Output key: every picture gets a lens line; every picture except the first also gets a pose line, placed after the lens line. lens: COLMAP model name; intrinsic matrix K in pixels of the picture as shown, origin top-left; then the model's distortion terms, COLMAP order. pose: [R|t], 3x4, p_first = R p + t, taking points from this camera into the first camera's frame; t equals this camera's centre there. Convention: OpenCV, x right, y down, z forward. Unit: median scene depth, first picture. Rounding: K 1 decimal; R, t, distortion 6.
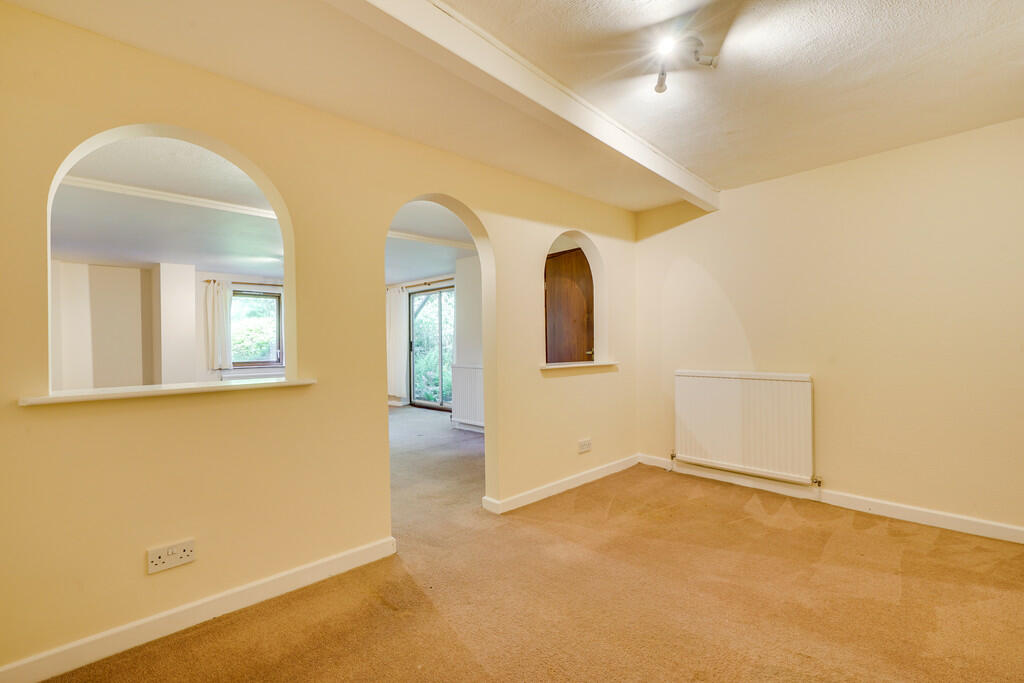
lens RADIAL K [[466.7, 0, 512.0], [0, 466.7, 341.5], [0, 0, 1]] dist [0.011227, 0.000677]
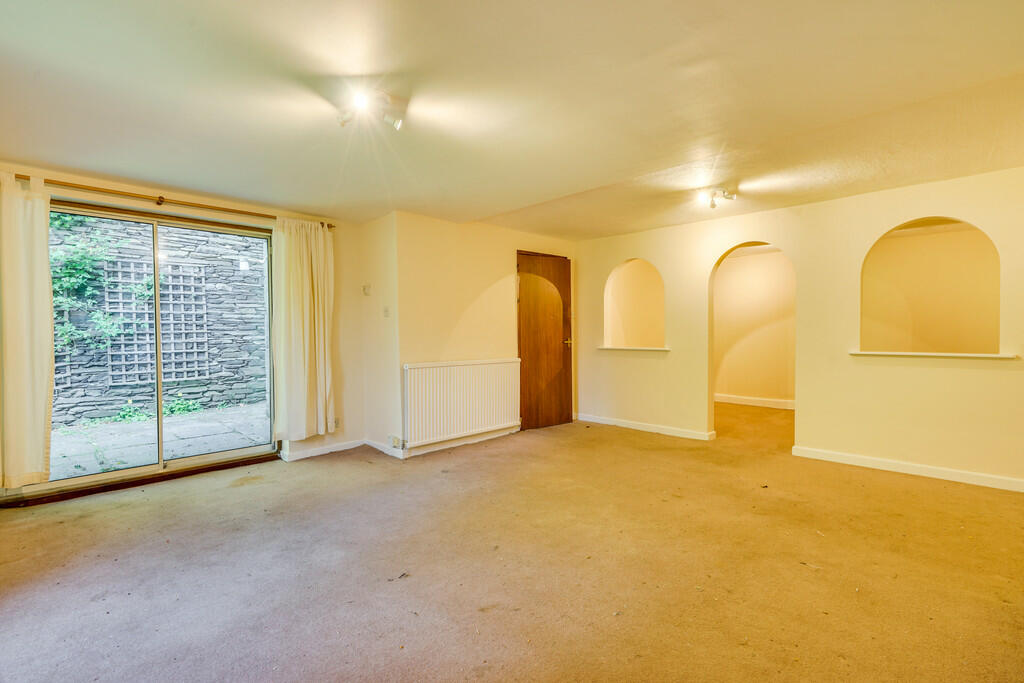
lens RADIAL K [[466.7, 0, 512.0], [0, 466.7, 341.5], [0, 0, 1]] dist [0.011227, 0.000677]
pose [[-0.000922, -0.004534, 0.999989, -0.659327], [0.001265, 0.999989, 0.004535, 0.009804], [-0.999999, 0.001269, -0.000917, 0.695828]]
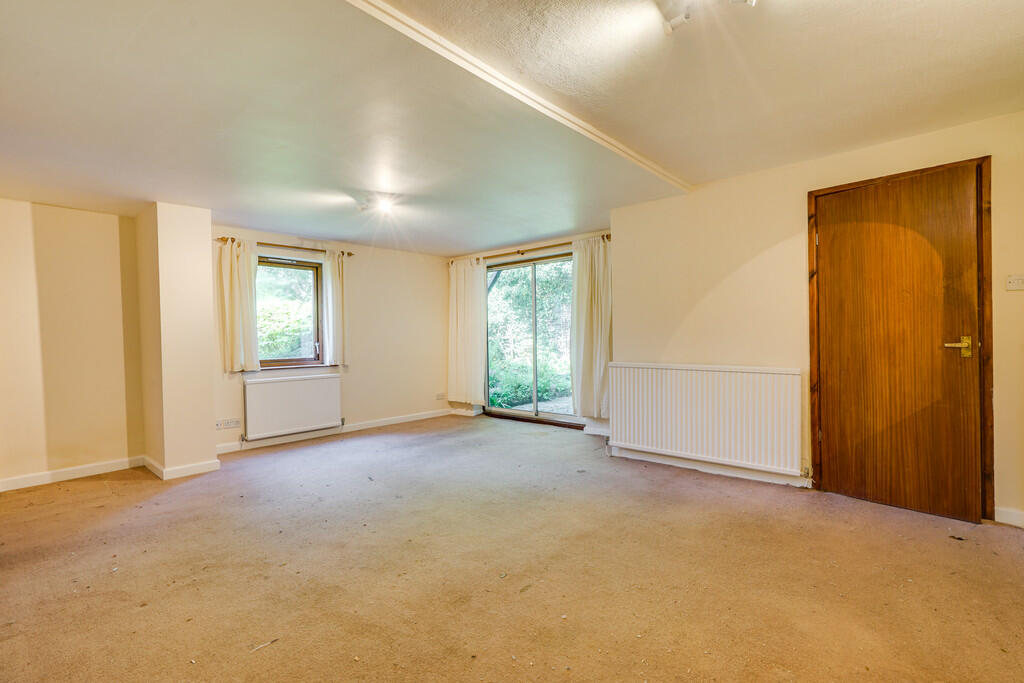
lens RADIAL K [[466.7, 0, 512.0], [0, 466.7, 341.5], [0, 0, 1]] dist [0.011227, 0.000677]
pose [[0.997176, -0.003513, 0.075024, -0.261996], [0.002245, 0.999853, 0.016987, 0.005093], [-0.075073, -0.016771, 0.997037, 0.273855]]
